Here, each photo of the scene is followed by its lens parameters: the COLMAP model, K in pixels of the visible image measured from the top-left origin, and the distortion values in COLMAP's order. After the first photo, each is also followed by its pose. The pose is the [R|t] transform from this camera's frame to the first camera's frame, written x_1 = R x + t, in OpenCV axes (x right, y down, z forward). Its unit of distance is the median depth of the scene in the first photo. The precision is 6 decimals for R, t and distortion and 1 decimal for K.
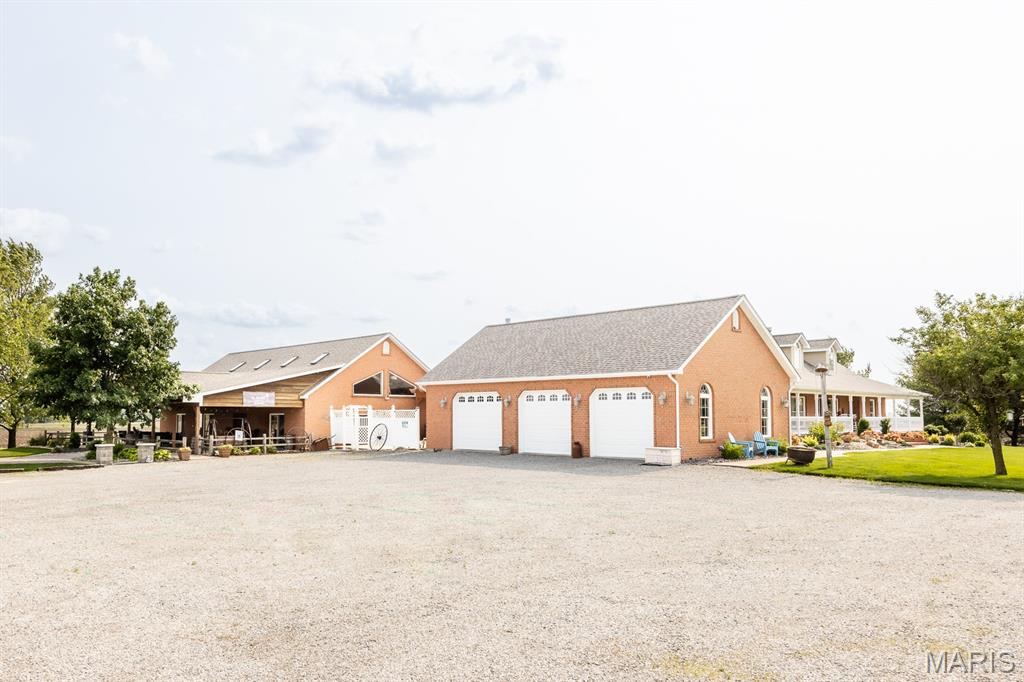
lens RADIAL K [[924.5, 0, 512.0], [0, 924.5, 341.0], [0, 0, 1]] dist [-0.007369, -0.000752]
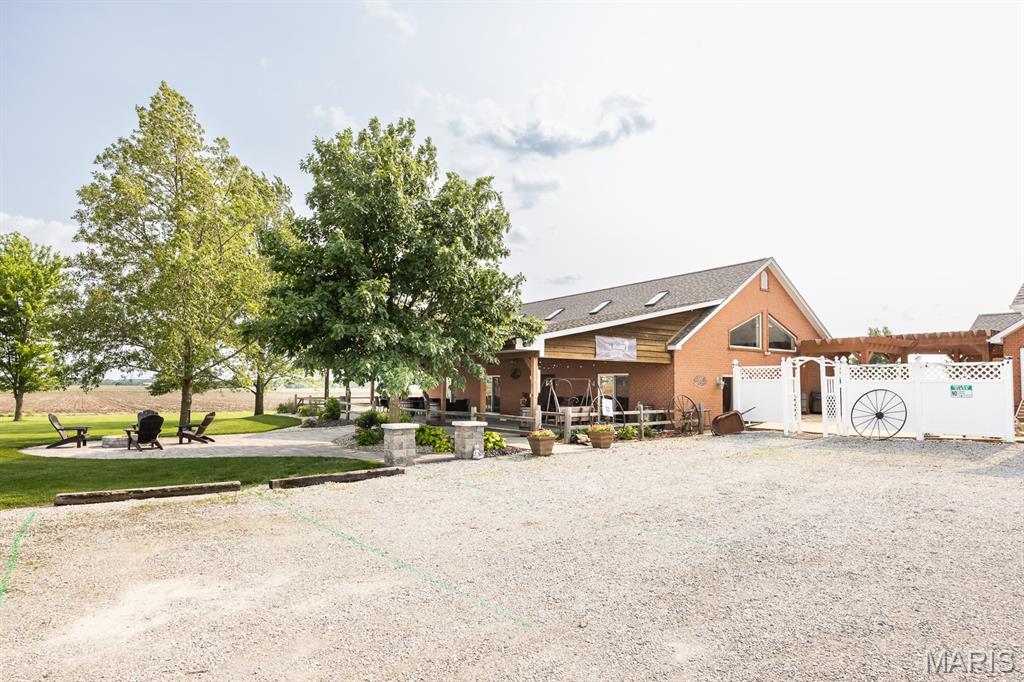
lens RADIAL K [[548.7, 0, 512.0], [0, 548.7, 341.0], [0, 0, 1]] dist [-0.043948, -0.000056]
pose [[0.999384, 0.011187, -0.033249, -0.343342], [-0.011217, 0.999937, -0.000727, 0.060573], [0.033239, 0.001099, 0.999447, 0.646025]]
